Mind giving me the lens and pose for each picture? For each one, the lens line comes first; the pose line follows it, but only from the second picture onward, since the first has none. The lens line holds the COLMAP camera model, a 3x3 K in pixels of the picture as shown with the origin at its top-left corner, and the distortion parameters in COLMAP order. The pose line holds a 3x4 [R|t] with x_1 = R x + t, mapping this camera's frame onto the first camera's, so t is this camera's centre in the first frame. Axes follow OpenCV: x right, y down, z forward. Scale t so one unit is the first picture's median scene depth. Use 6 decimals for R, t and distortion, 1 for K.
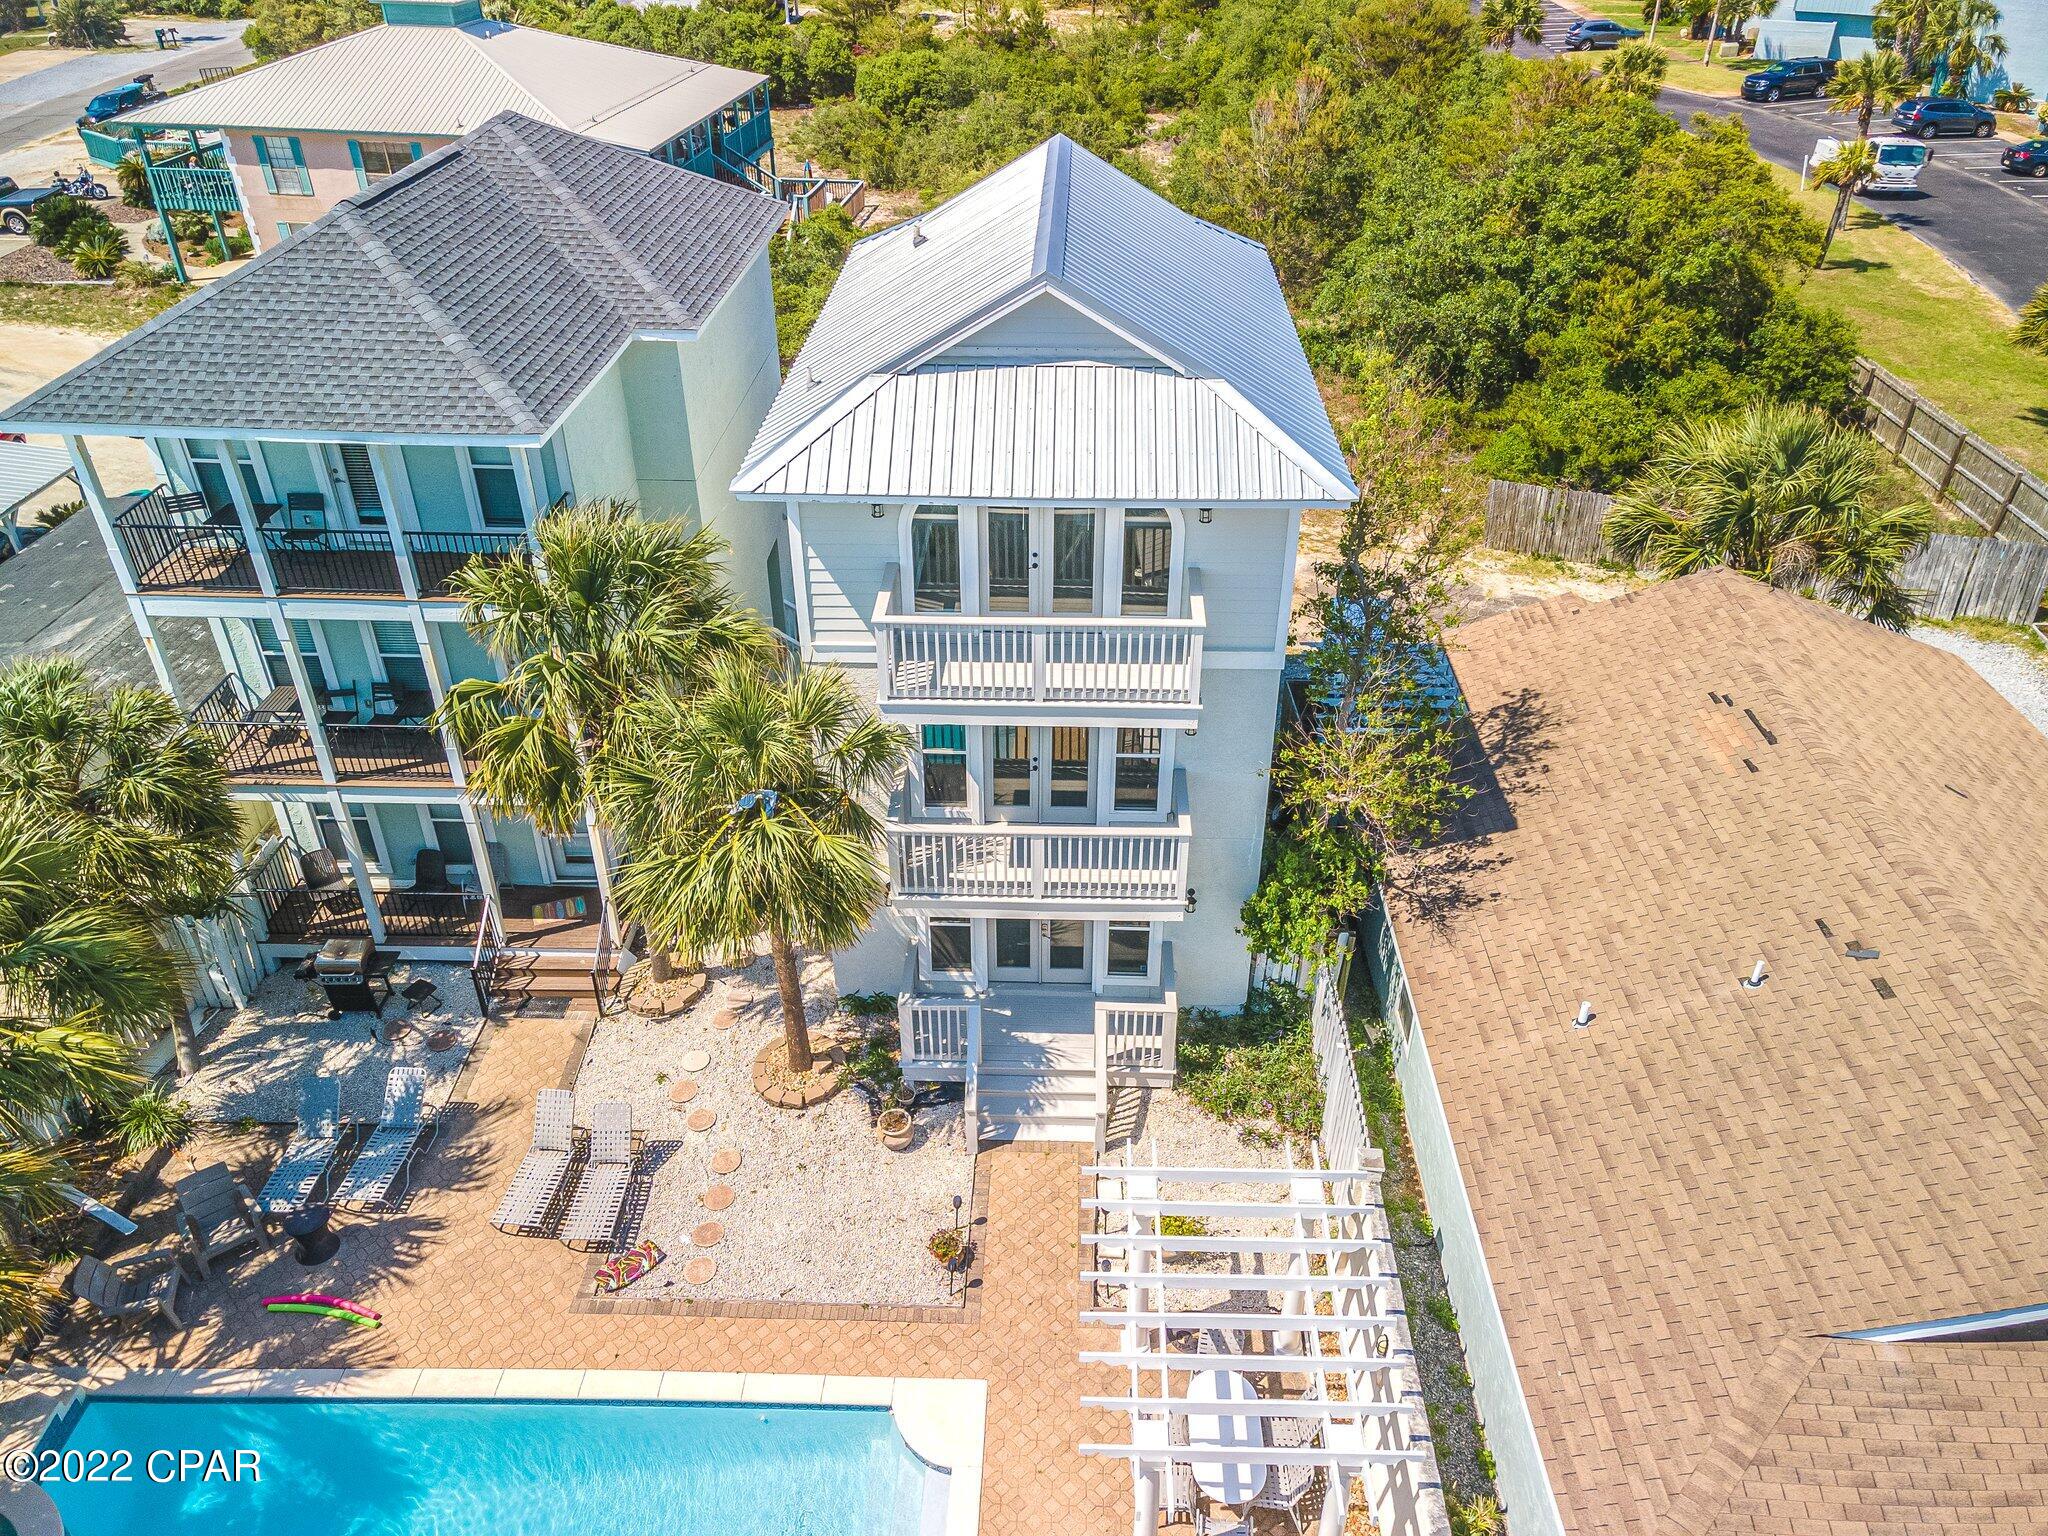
lens RADIAL K [[1493.5, 0, 1028.0], [0, 1493.5, 768.8], [0, 0, 1]] dist [0.032758, 0.060199]
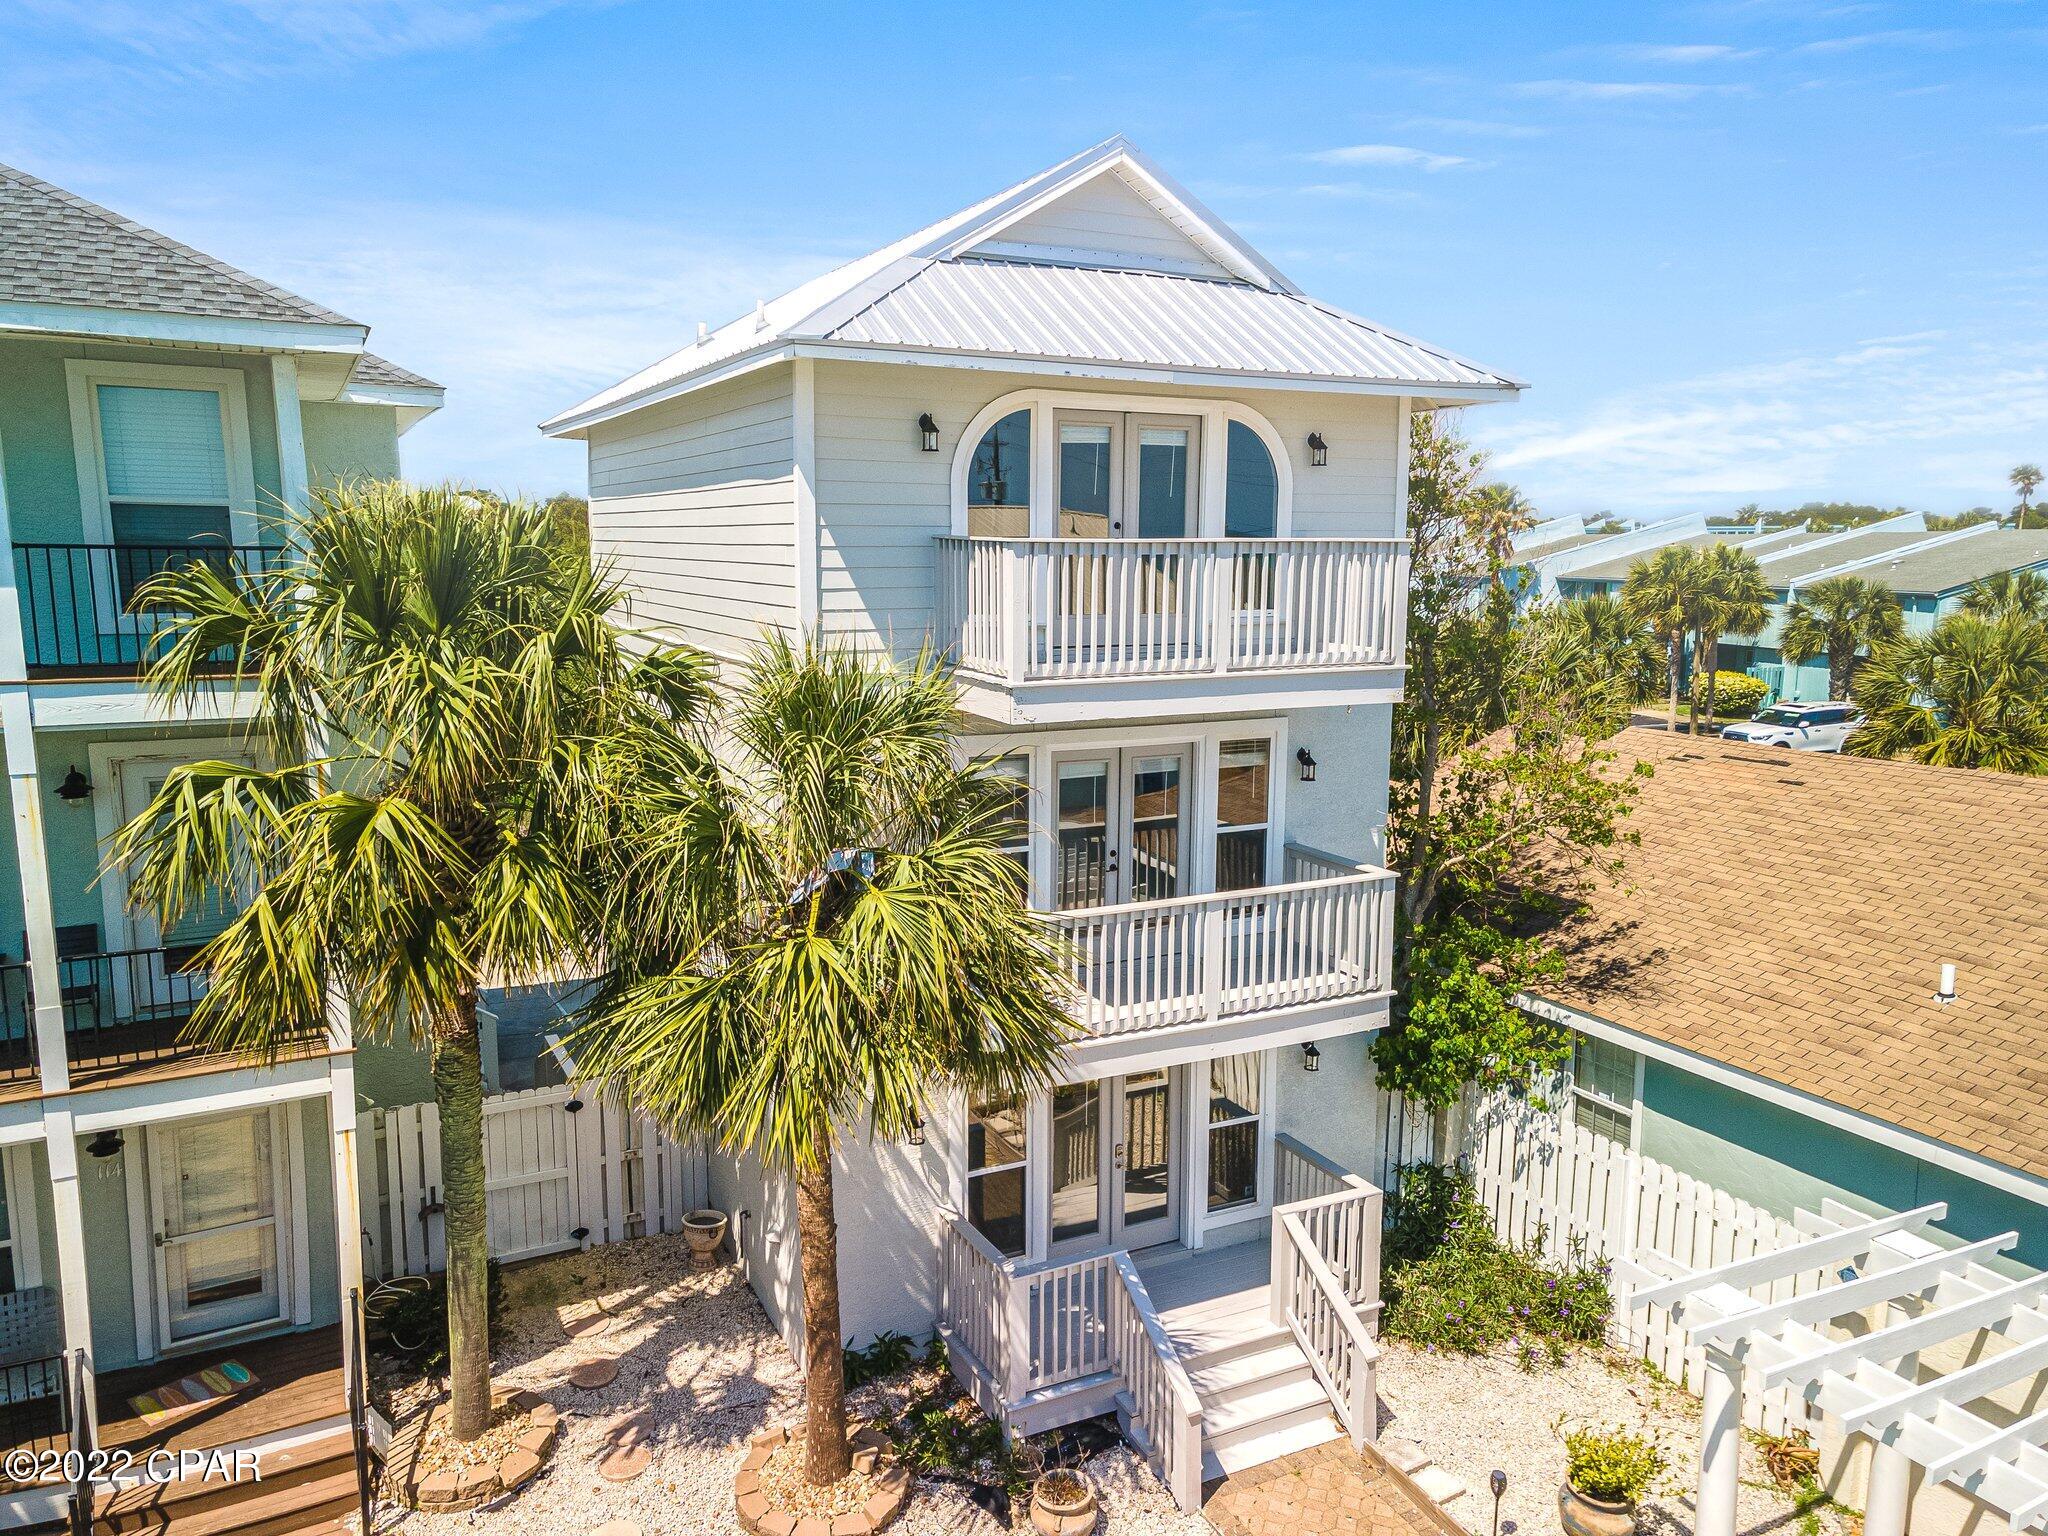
lens RADIAL K [[1493.5, 0, 1025.8], [0, 1493.5, 770.7], [0, 0, 1]] dist [0.032758, 0.060199]
pose [[0.878645, -0.067797, 0.472637, -0.340966], [0.253095, 0.905494, -0.340623, 0.176801], [-0.404877, 0.418909, 0.812767, 0.425856]]
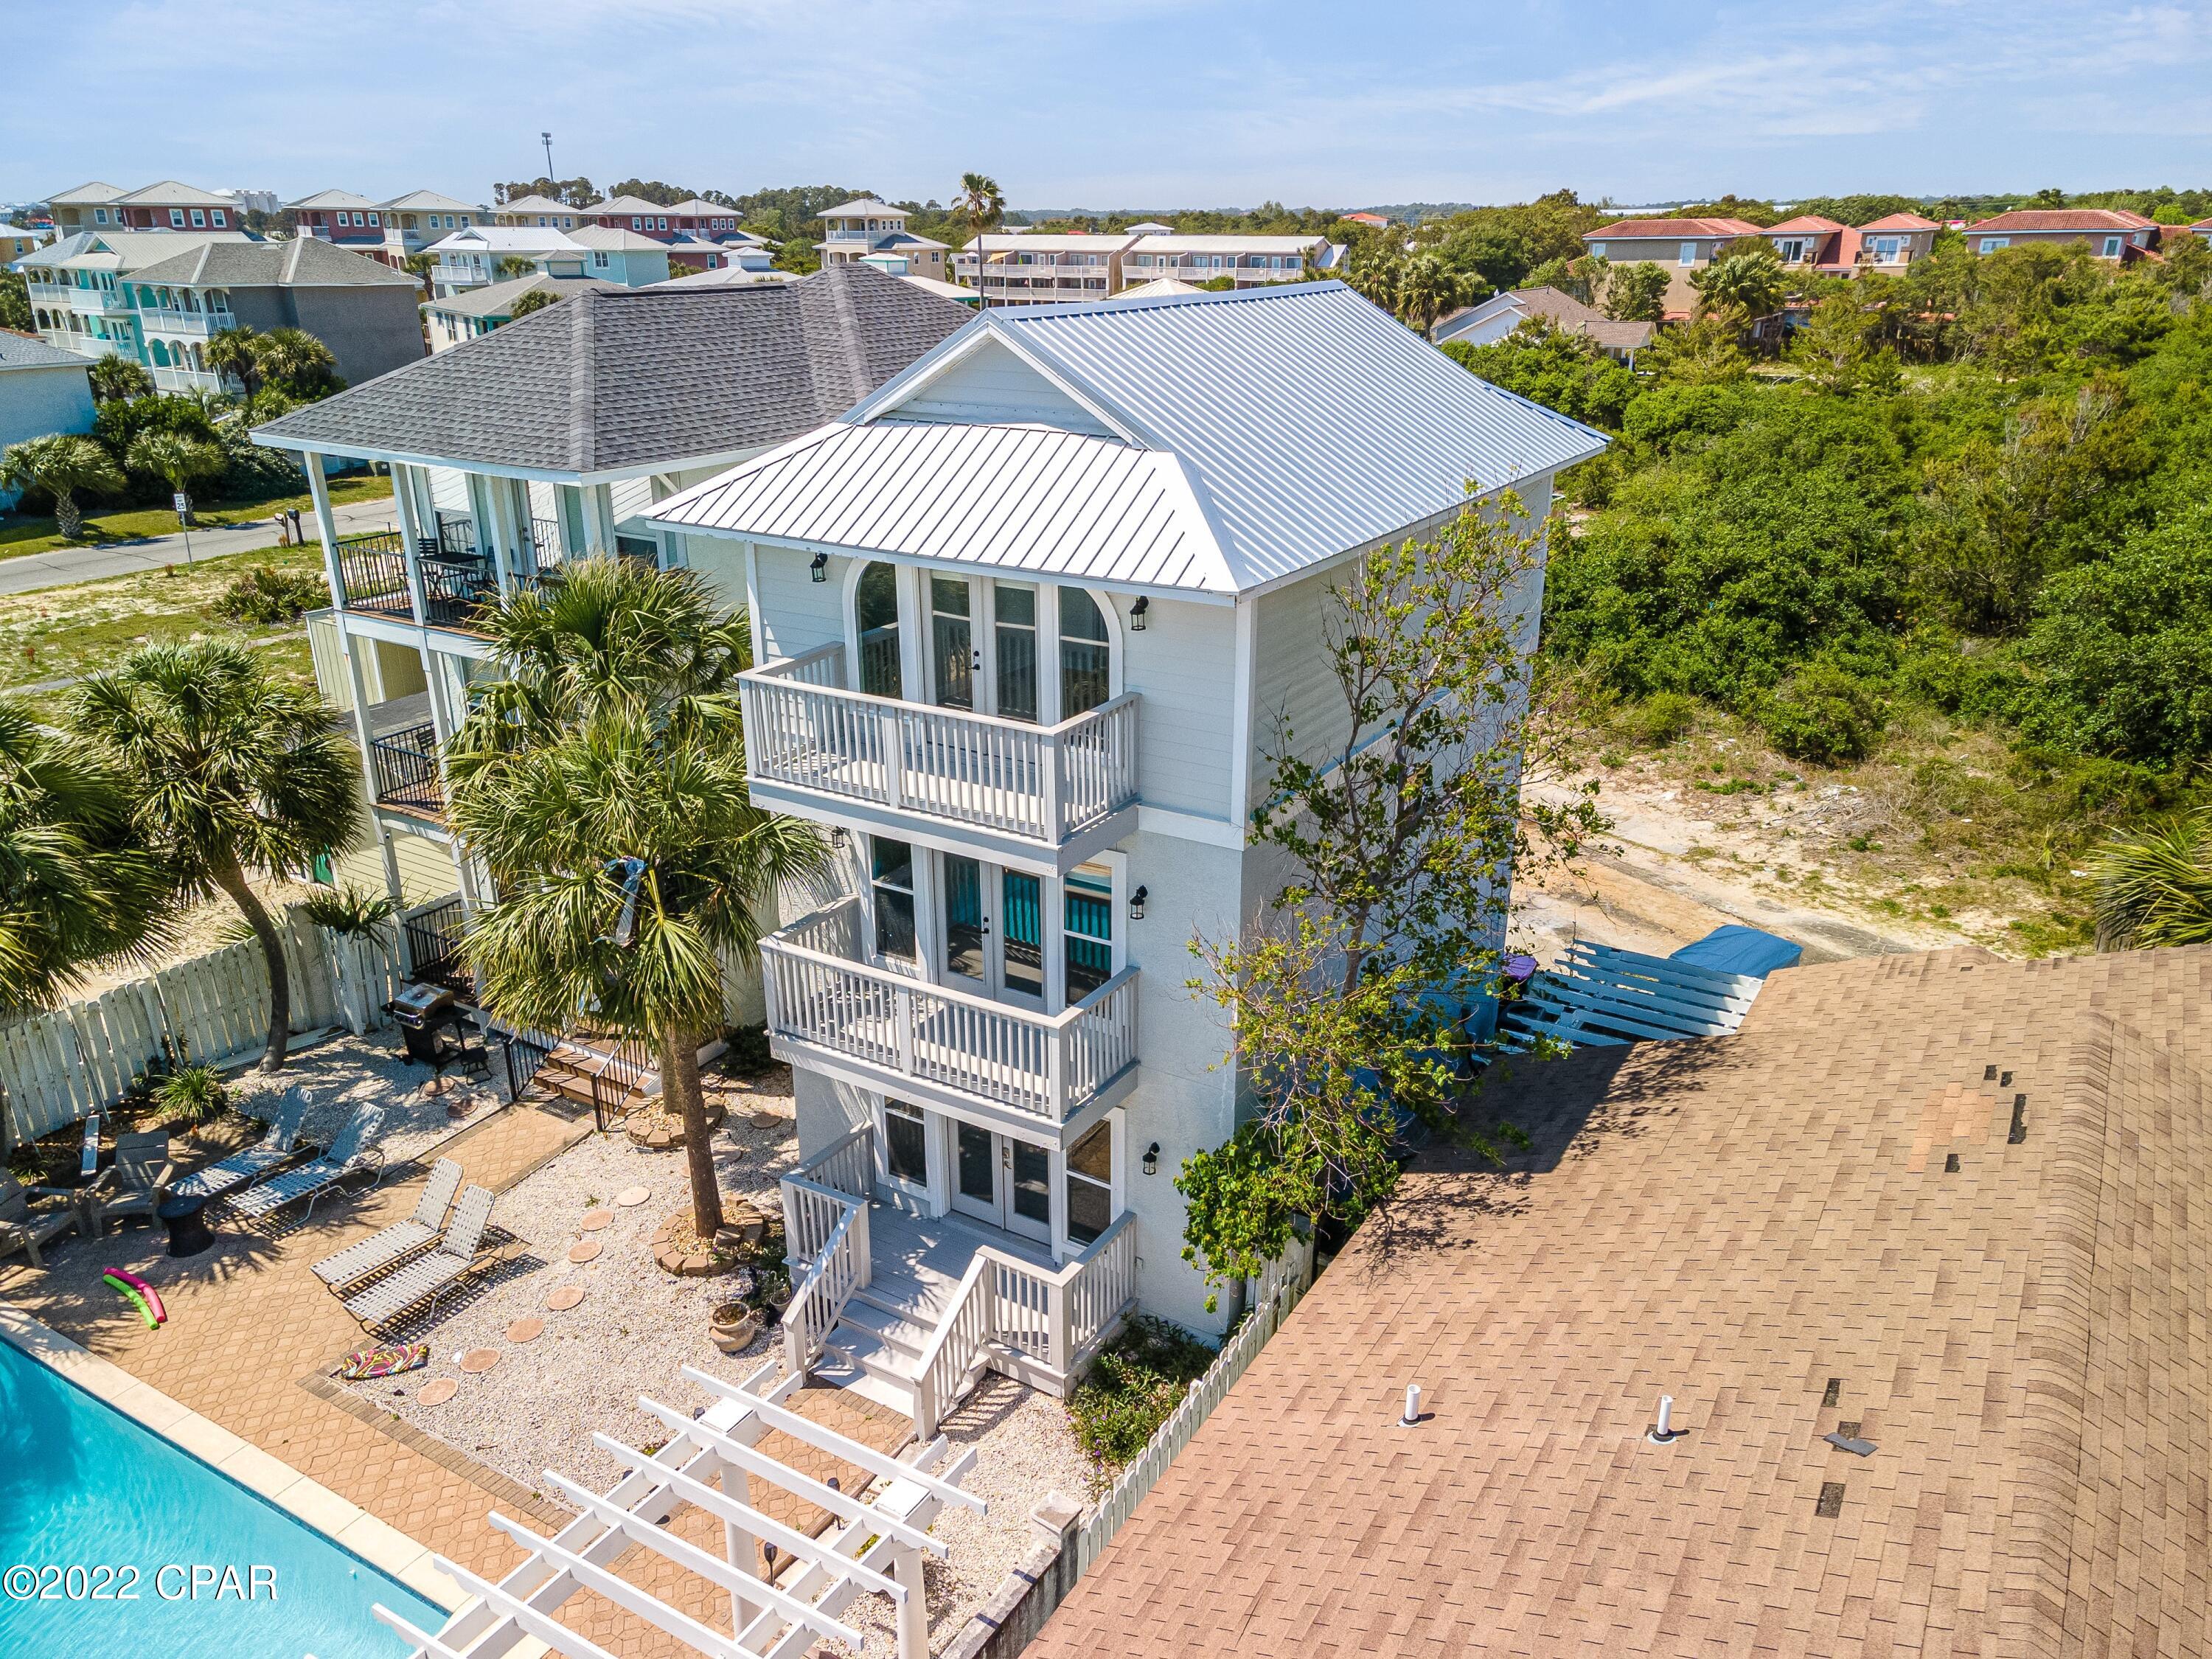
lens RADIAL K [[1613.1, 0, 1100.1], [0, 1613.1, 832.4], [0, 0, 1]] dist [0.032758, 0.060199]
pose [[0.867796, 0.175333, -0.464960, 0.444558], [-0.267600, 0.953311, -0.139960, 0.052732], [0.418712, 0.245880, 0.874199, 0.236399]]
